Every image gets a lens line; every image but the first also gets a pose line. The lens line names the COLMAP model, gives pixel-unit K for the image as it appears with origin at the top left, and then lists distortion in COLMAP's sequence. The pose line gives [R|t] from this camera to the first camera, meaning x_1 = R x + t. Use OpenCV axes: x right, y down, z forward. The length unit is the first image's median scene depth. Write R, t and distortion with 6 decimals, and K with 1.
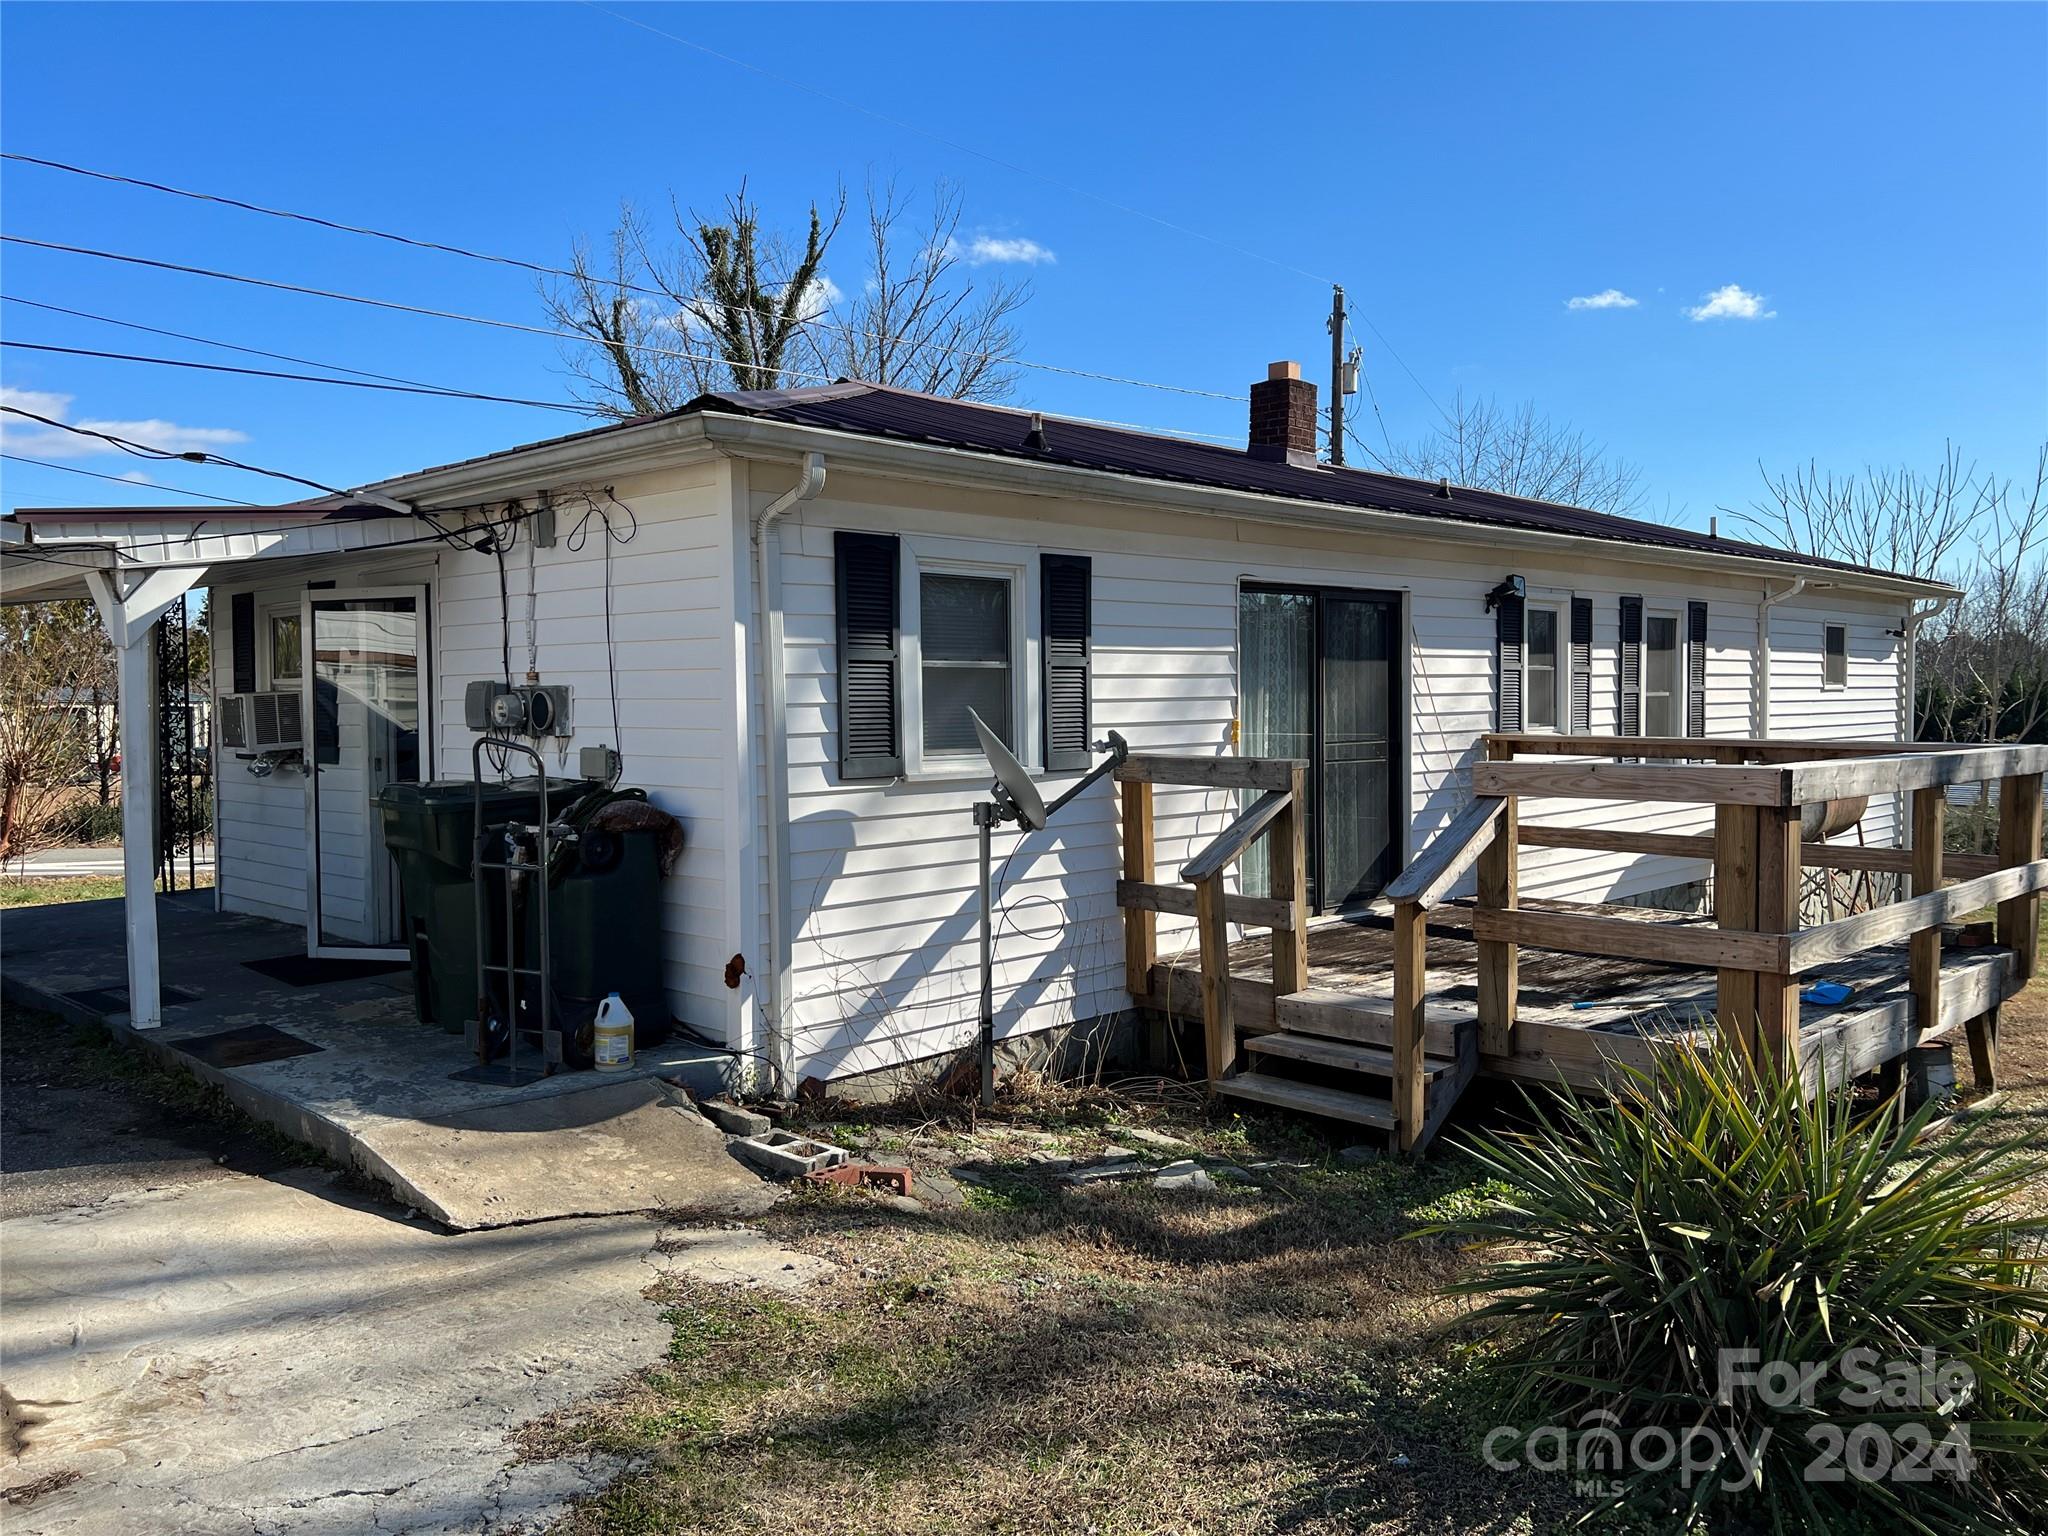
lens RADIAL K [[1570.7, 0, 1032.4], [0, 1570.7, 761.2], [0, 0, 1]] dist [0.043337, -0.053751]
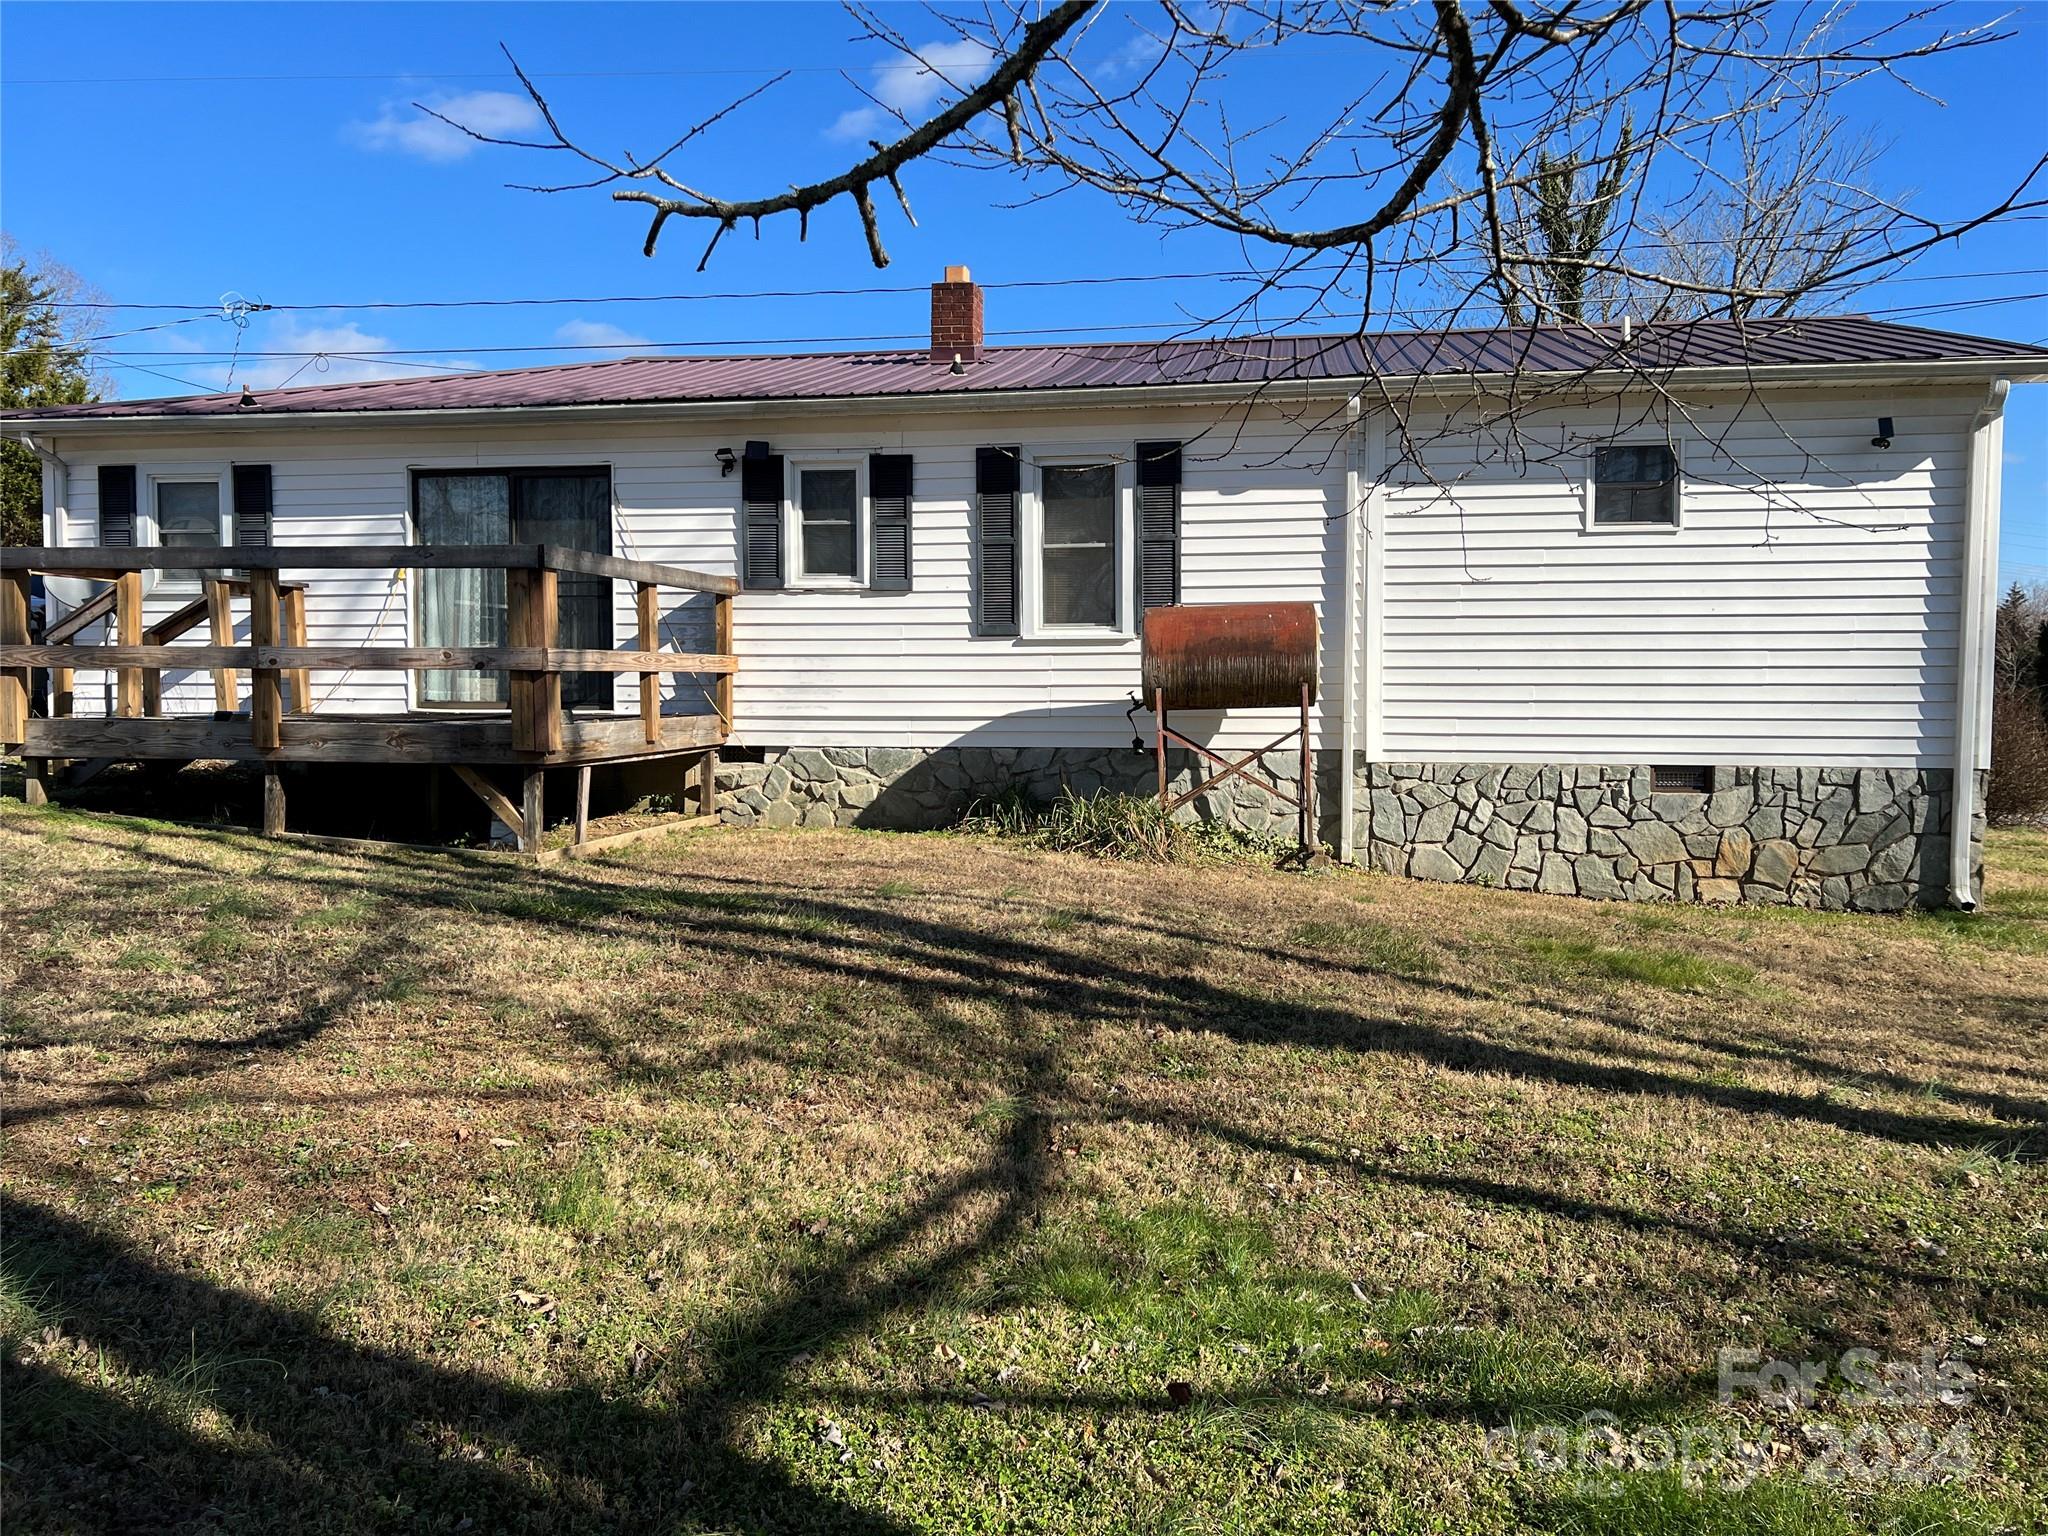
lens RADIAL K [[1570.7, 0, 1024.3], [0, 1570.7, 769.8], [0, 0, 1]] dist [0.043337, -0.053751]
pose [[0.572821, 0.068091, -0.816848, 2.124491], [-0.038564, 0.997679, 0.056121, 0.076311], [0.818773, -0.000646, 0.574117, 0.776301]]
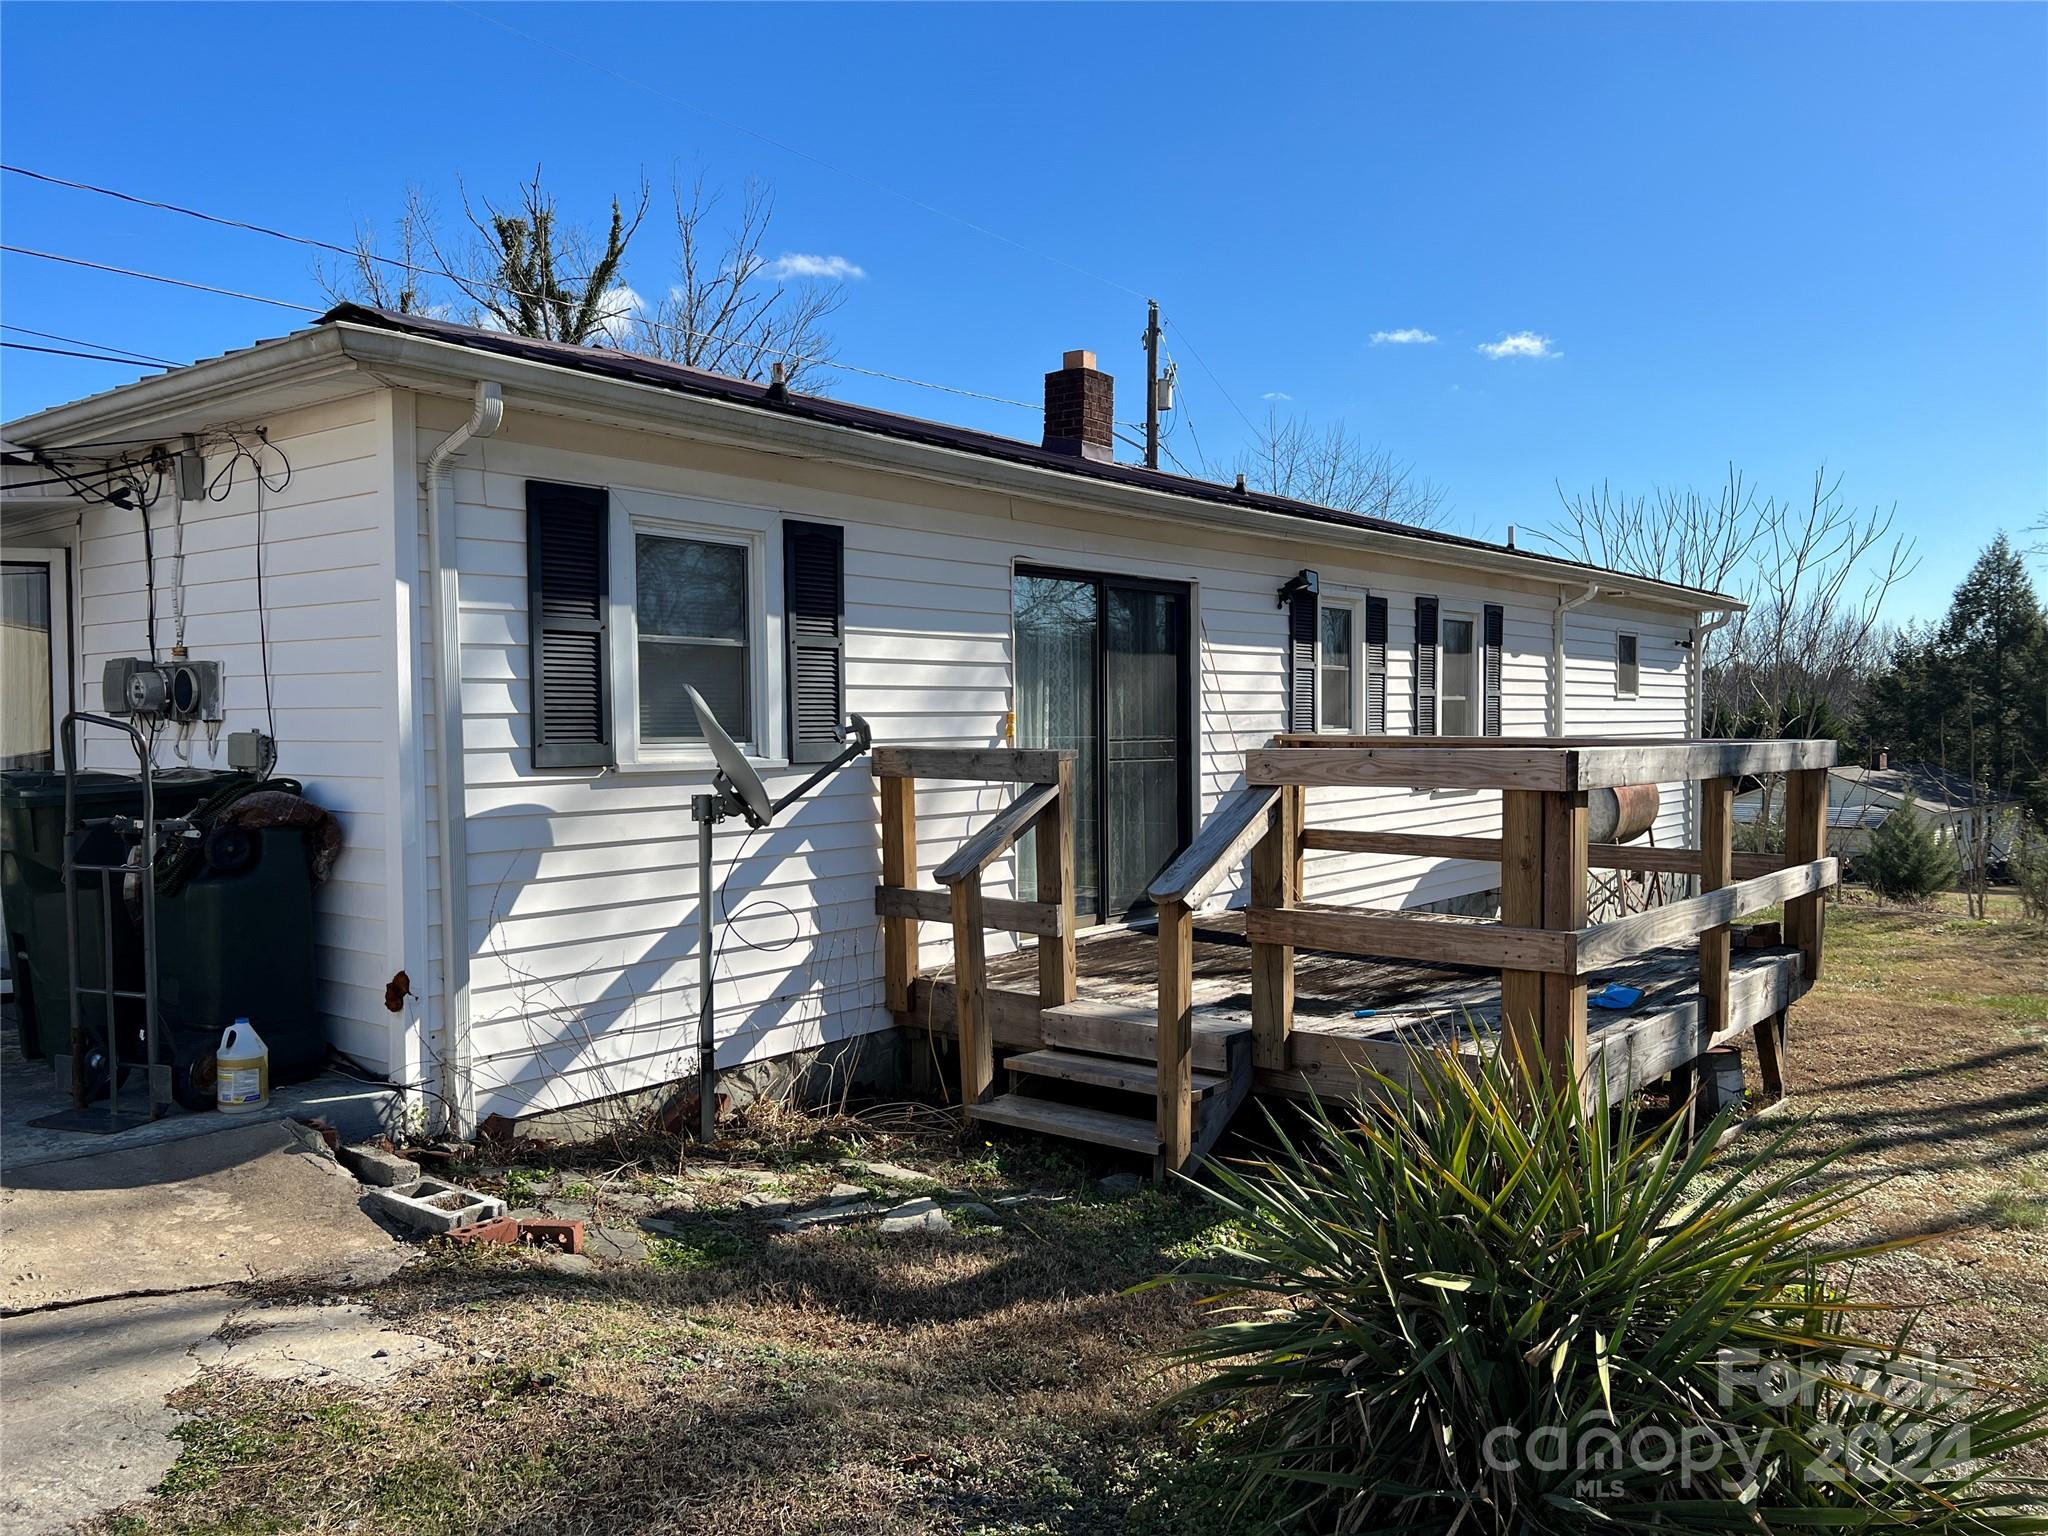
lens RADIAL K [[1570.7, 0, 1040.0], [0, 1570.7, 765.8], [0, 0, 1]] dist [0.043337, -0.053751]
pose [[0.993769, 0.000759, 0.111460, 0.056563], [0.000583, 0.999928, -0.012009, 0.020441], [-0.111461, 0.011999, 0.993696, 0.103191]]
